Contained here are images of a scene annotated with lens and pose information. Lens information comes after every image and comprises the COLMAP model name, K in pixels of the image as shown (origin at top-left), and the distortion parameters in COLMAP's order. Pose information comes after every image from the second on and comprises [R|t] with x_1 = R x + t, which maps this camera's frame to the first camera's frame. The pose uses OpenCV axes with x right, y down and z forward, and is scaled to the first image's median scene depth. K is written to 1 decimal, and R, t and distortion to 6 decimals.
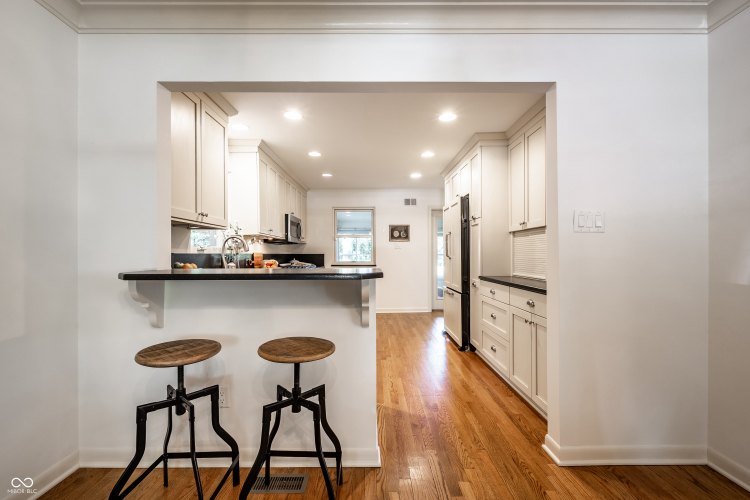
lens RADIAL K [[335.8, 0, 375.0], [0, 335.8, 250.0], [0, 0, 1]] dist [-0.002075, -0.000598]
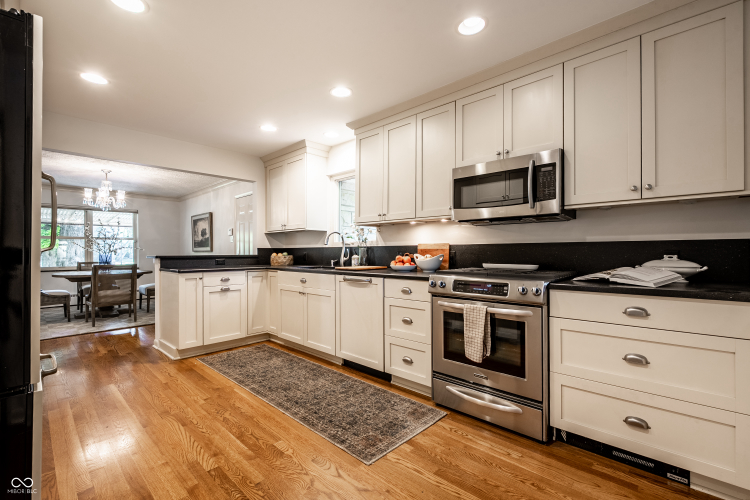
lens RADIAL K [[335.8, 0, 375.0], [0, 335.8, 250.0], [0, 0, 1]] dist [-0.002075, -0.000598]
pose [[-0.698125, 0.001885, -0.715974, 0.158730], [0.016011, 0.999788, -0.012979, 0.019819], [0.715797, -0.020524, -0.698006, 0.975349]]
